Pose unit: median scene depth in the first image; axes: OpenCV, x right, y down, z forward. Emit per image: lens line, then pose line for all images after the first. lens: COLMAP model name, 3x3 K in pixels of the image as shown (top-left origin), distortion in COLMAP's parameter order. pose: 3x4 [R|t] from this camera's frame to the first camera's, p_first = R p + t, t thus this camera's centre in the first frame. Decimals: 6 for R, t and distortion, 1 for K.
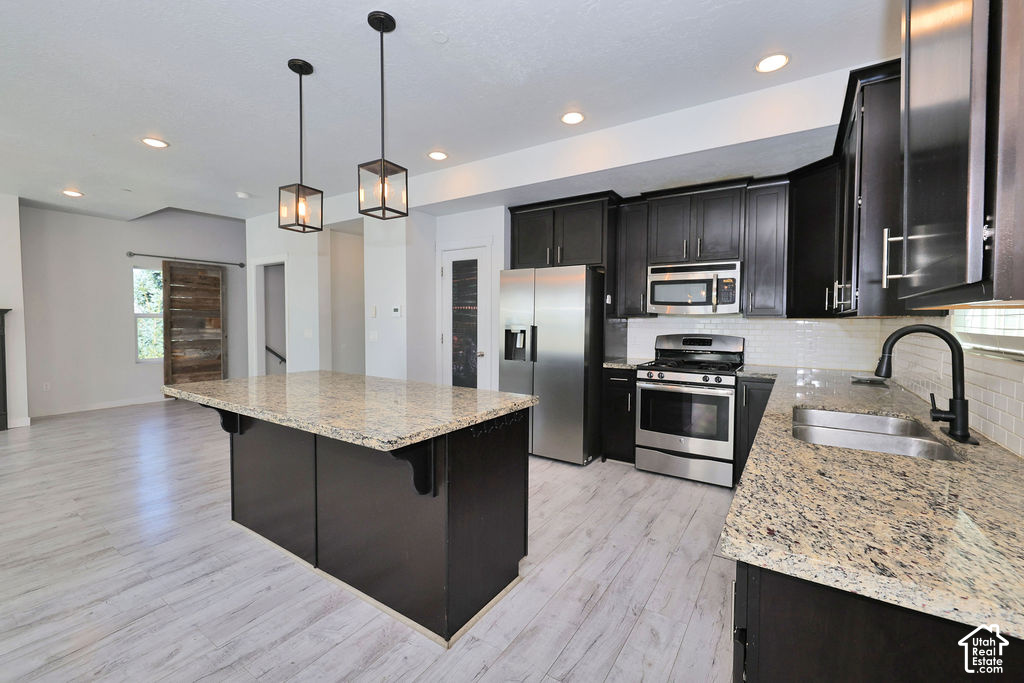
lens RADIAL K [[433.0, 0, 508.1], [0, 433.0, 336.3], [0, 0, 1]] dist [0.001424, -0.000288]
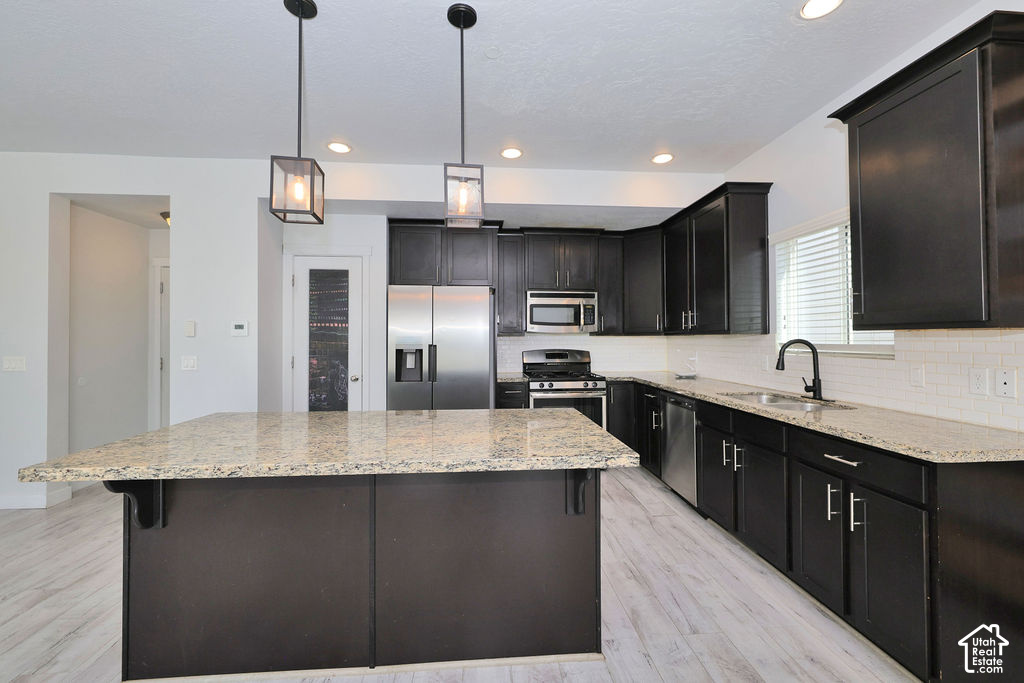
lens RADIAL K [[433.0, 0, 518.4], [0, 433.0, 332.5], [0, 0, 1]] dist [0.001424, -0.000288]
pose [[0.779363, 0.000462, 0.626573, -0.421695], [0.030587, 0.998779, -0.038782, -0.008222], [-0.625826, 0.049391, 0.778397, 0.130183]]
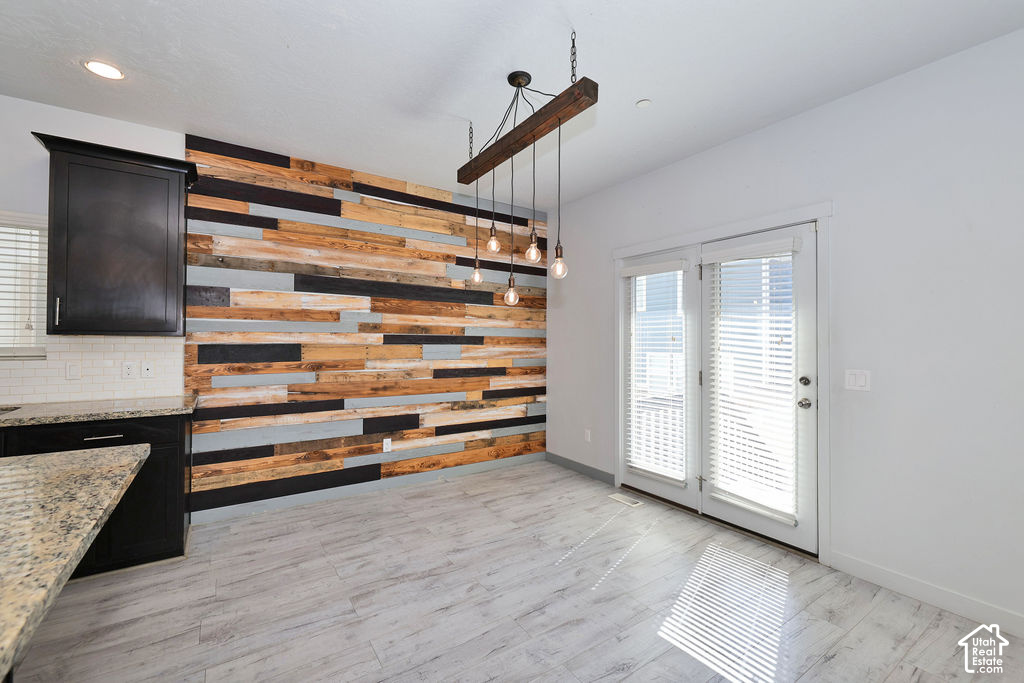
lens RADIAL K [[433.0, 0, 510.8], [0, 433.0, 340.3], [0, 0, 1]] dist [0.001424, -0.000288]
pose [[-0.925143, -0.008339, 0.379528, -0.539387], [0.002907, 0.999574, 0.029047, -0.020778], [-0.379608, 0.027976, -0.924724, 0.444626]]
